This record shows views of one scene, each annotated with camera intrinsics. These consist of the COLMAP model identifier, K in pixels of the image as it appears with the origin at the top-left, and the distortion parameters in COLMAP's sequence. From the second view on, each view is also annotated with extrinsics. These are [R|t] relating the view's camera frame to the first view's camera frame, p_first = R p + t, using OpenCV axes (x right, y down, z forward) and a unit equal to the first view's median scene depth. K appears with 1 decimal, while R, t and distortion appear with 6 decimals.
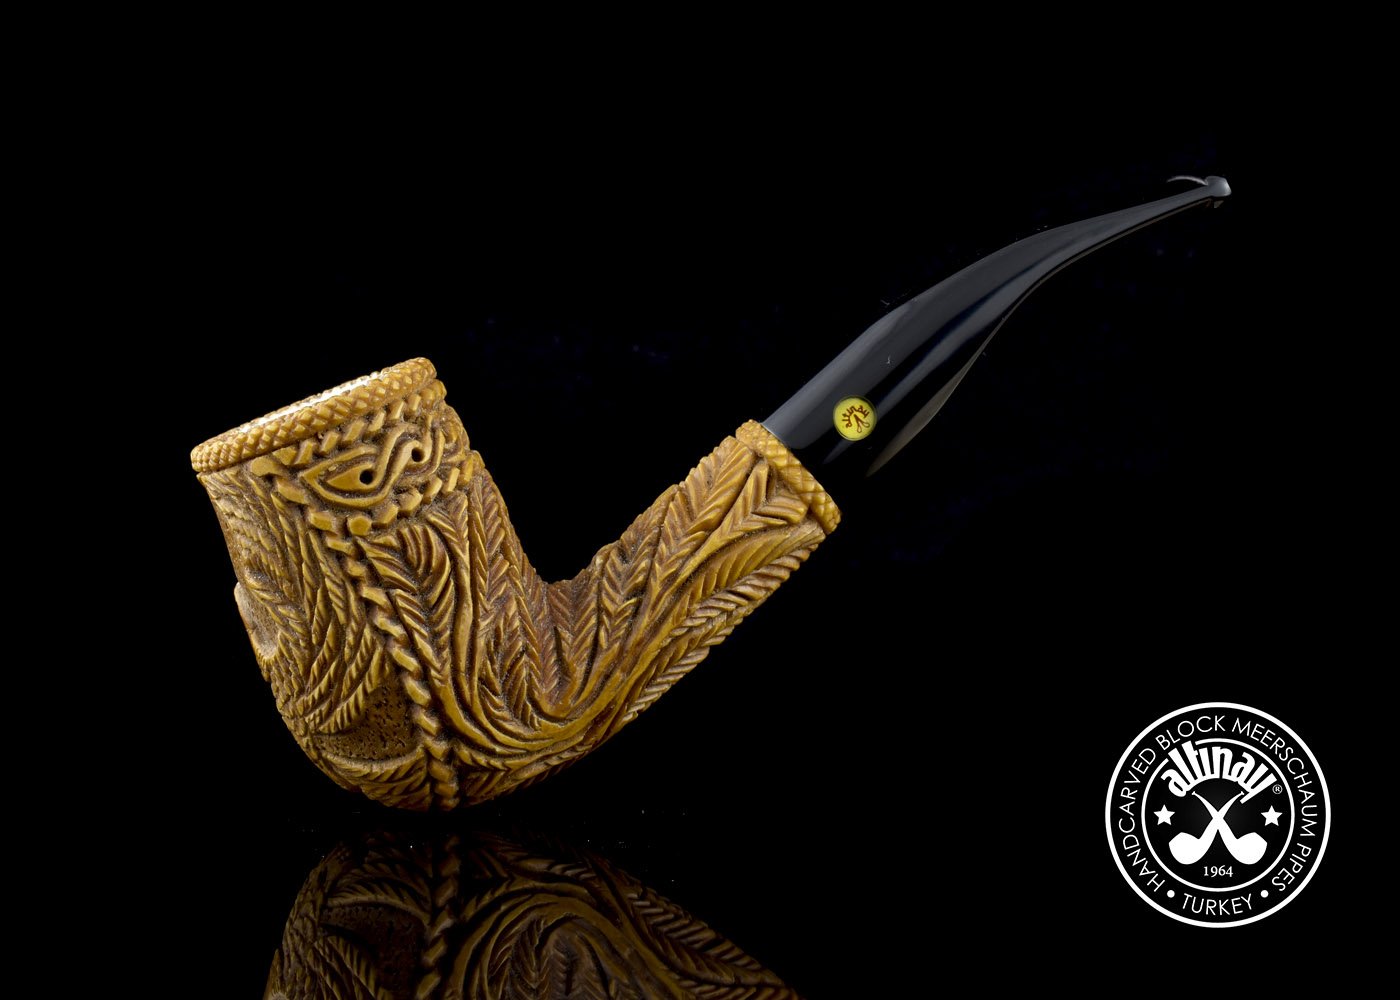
lens RADIAL K [[2991.2, 0, 700.4], [0, 2991.2, 500.2], [0, 0, 1]] dist [-0.024965, 0.000000]
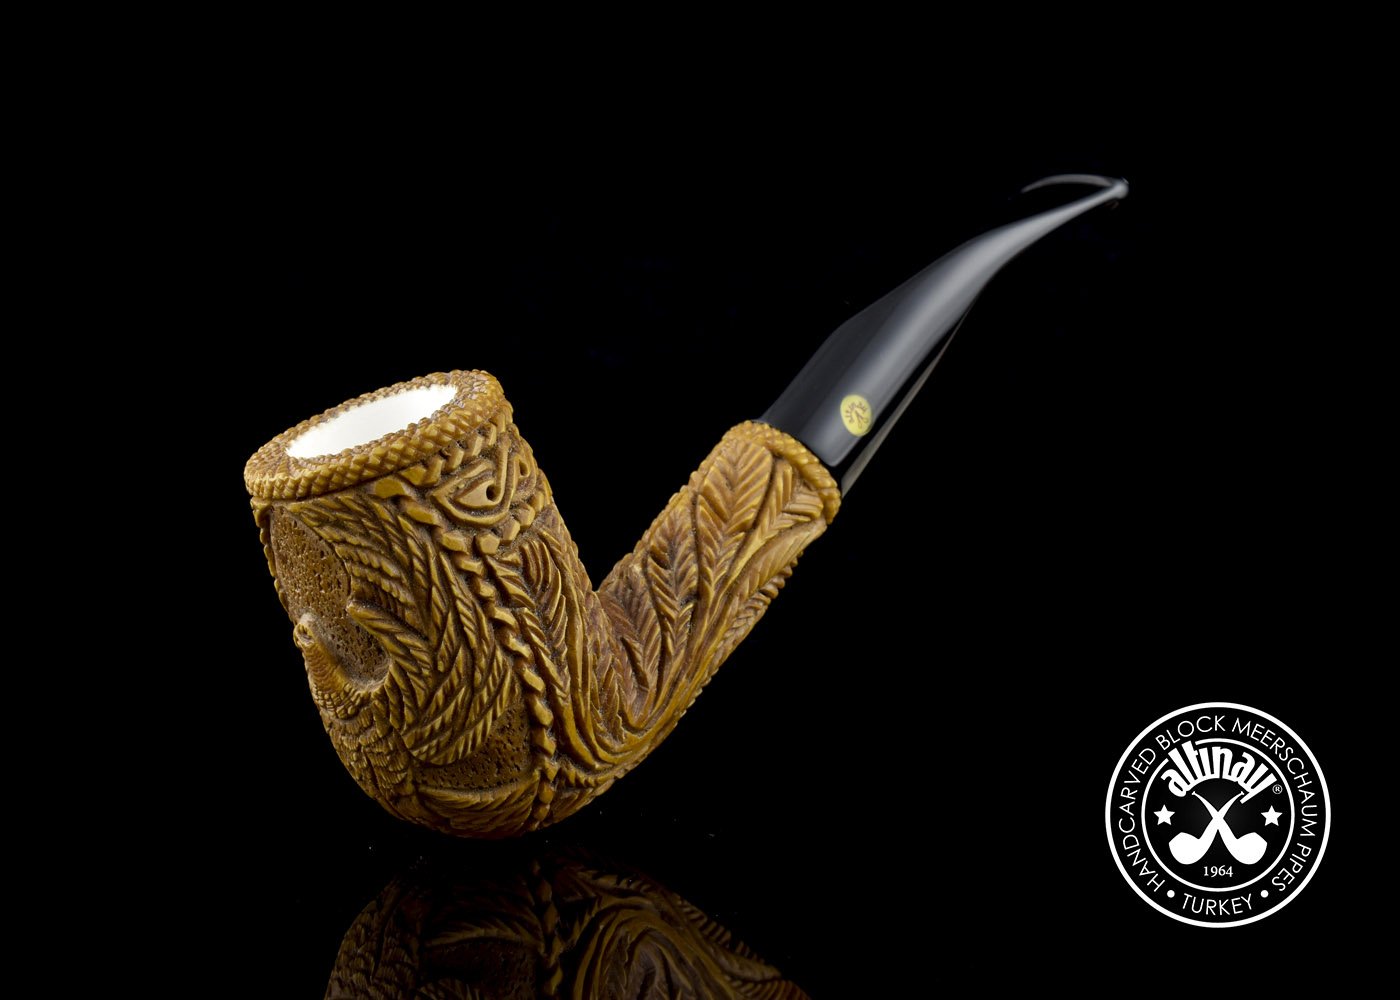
lens RADIAL K [[2991.2, 0, 700.5], [0, 2991.2, 499.9], [0, 0, 1]] dist [-0.024965, 0.000000]
pose [[0.897935, -0.054057, 0.436797, -0.467251], [0.058640, 0.998275, 0.002997, -0.004497], [-0.436205, 0.022923, 0.899555, 0.104248]]
